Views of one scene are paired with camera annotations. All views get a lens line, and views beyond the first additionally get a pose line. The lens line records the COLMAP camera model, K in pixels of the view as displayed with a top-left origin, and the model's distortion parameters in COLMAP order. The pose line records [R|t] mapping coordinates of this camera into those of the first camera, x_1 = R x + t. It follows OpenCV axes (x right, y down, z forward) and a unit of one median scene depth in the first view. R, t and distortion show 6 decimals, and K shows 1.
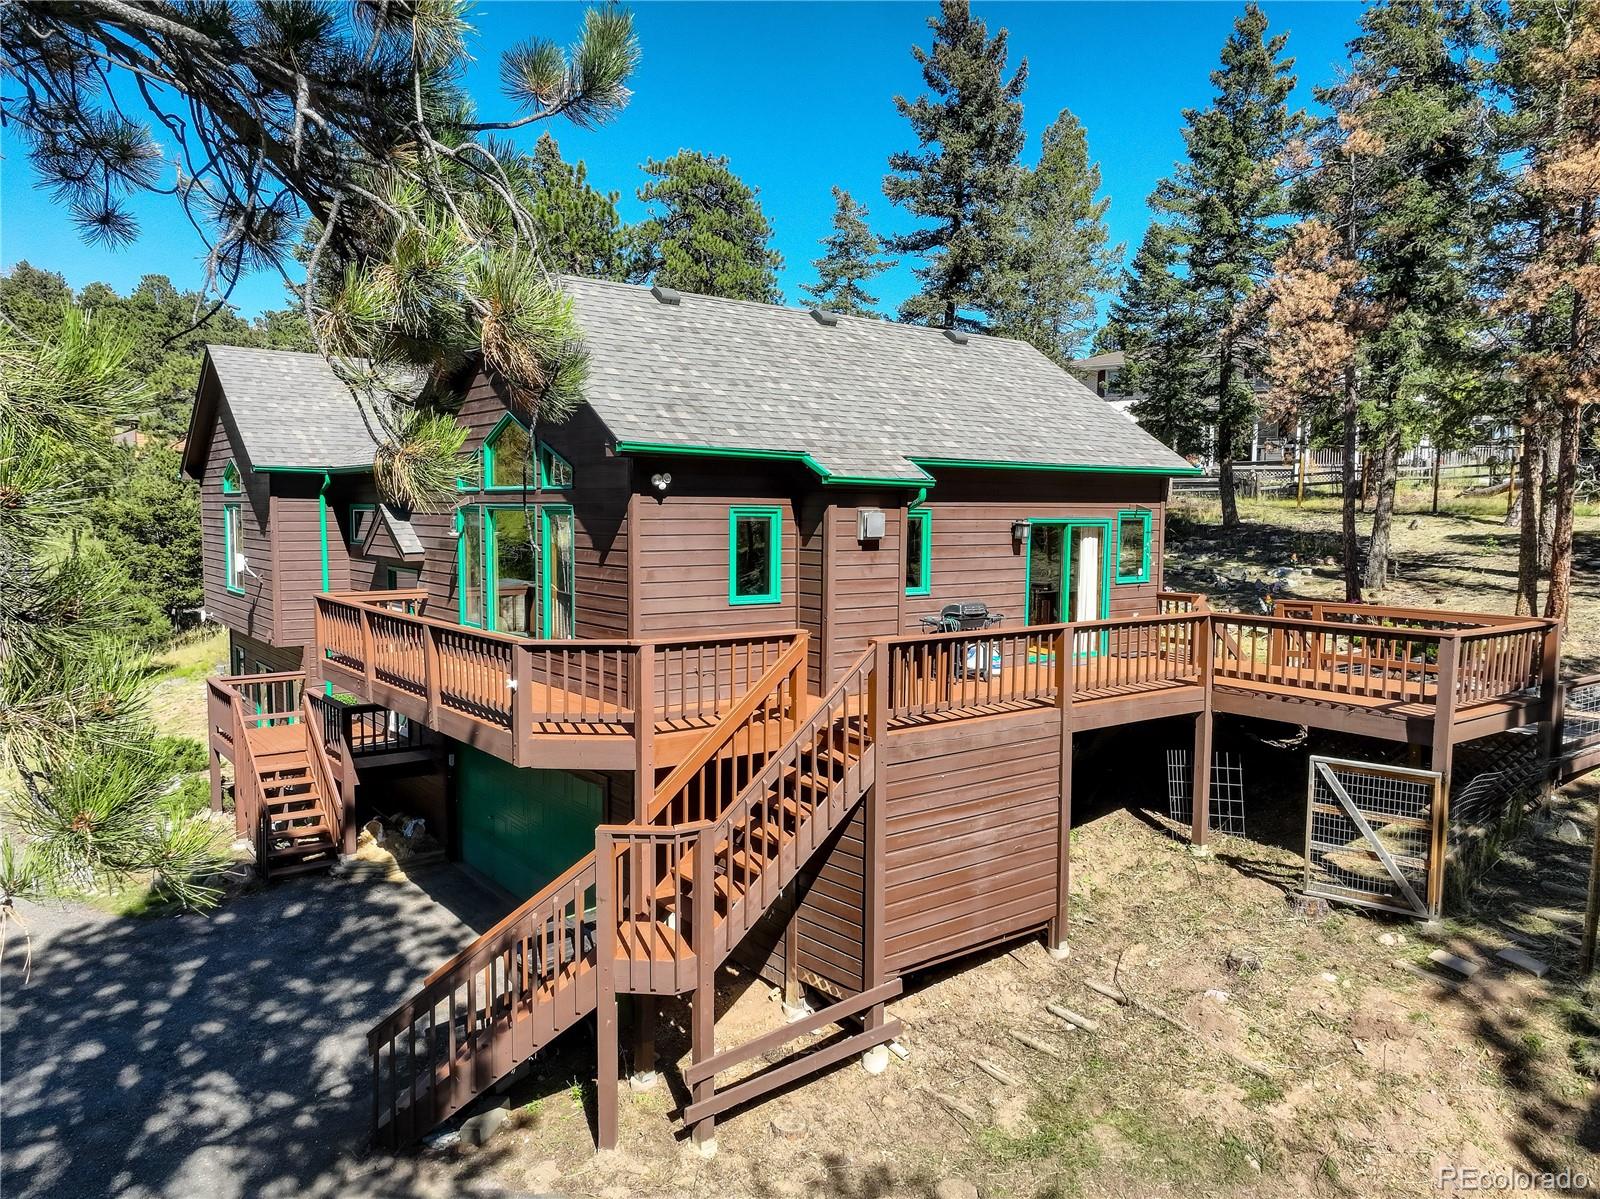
lens RADIAL K [[1123.7, 0, 800.0], [0, 1123.7, 599.5], [0, 0, 1]] dist [0.002393, 0.003558]
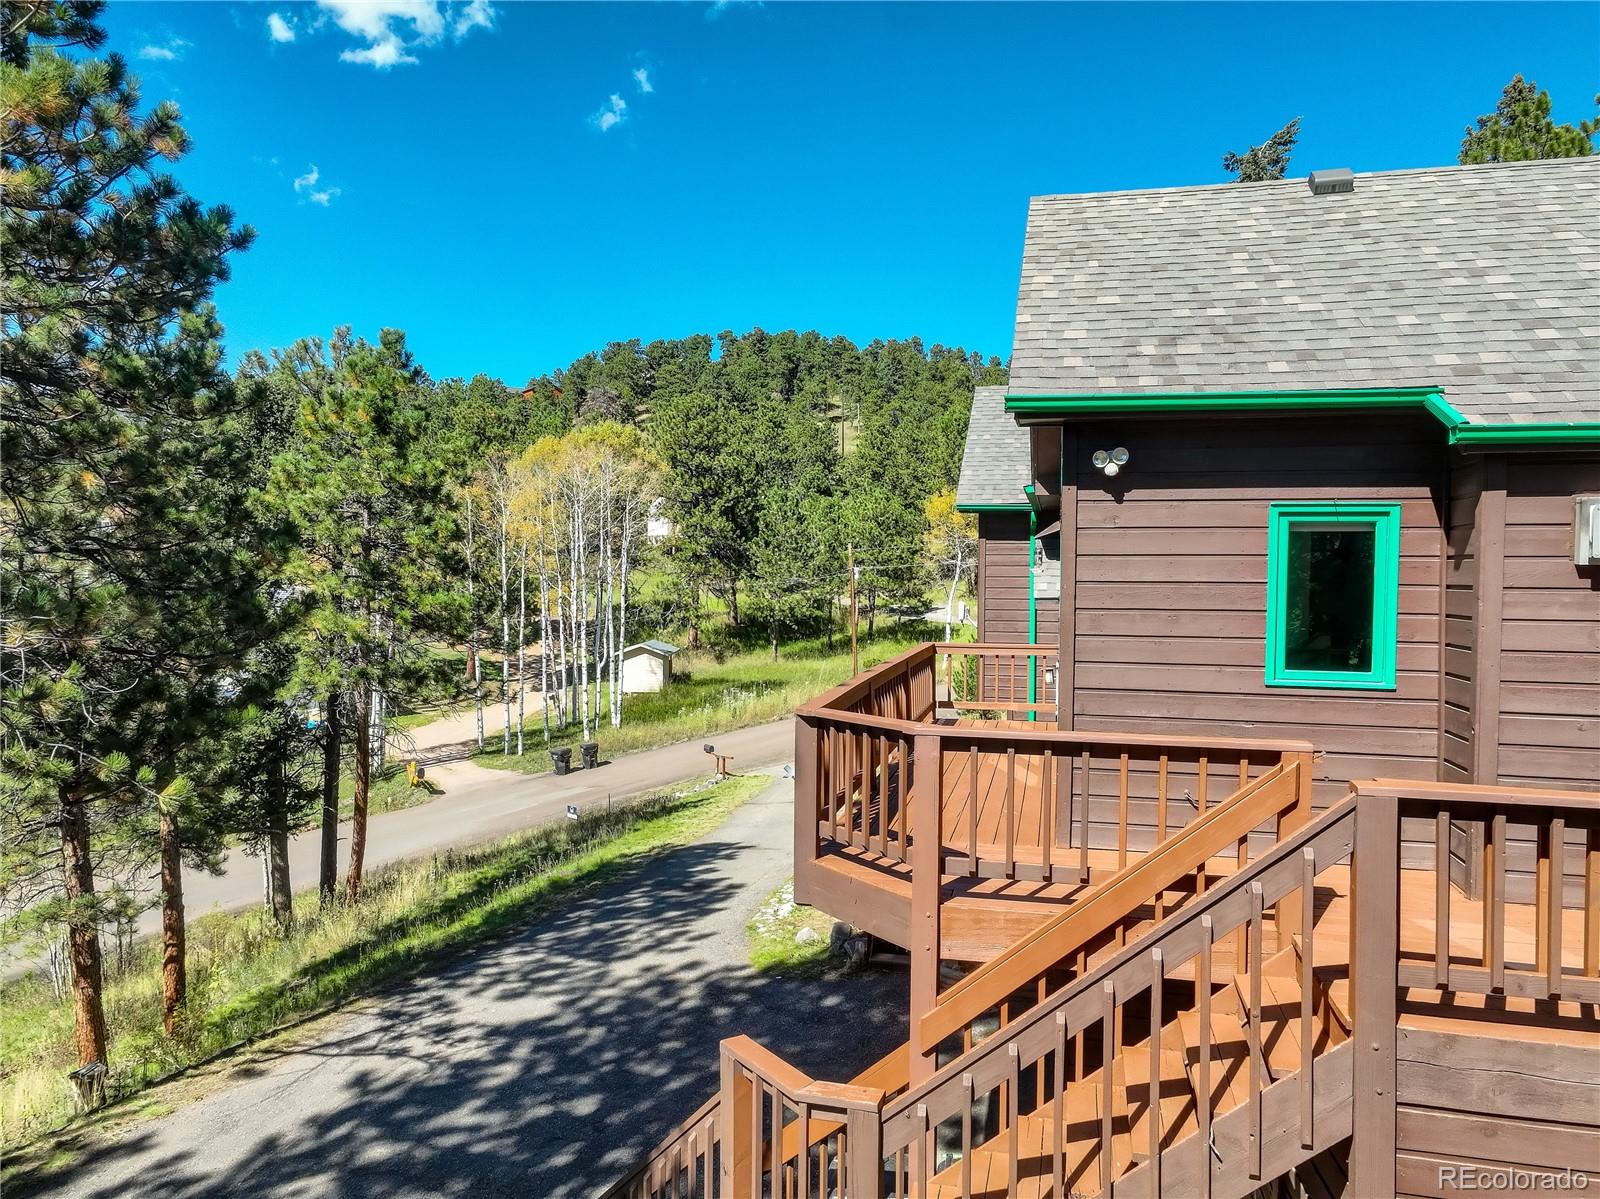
lens RADIAL K [[1138.8, 0, 800.0], [0, 1138.8, 599.5], [0, 0, 1]] dist [0.037547, 0.000542]
pose [[0.648638, 0.015036, -0.760949, 0.211100], [-0.063377, 0.997400, -0.034314, -0.003170], [0.758454, 0.070484, 0.647904, 0.468352]]
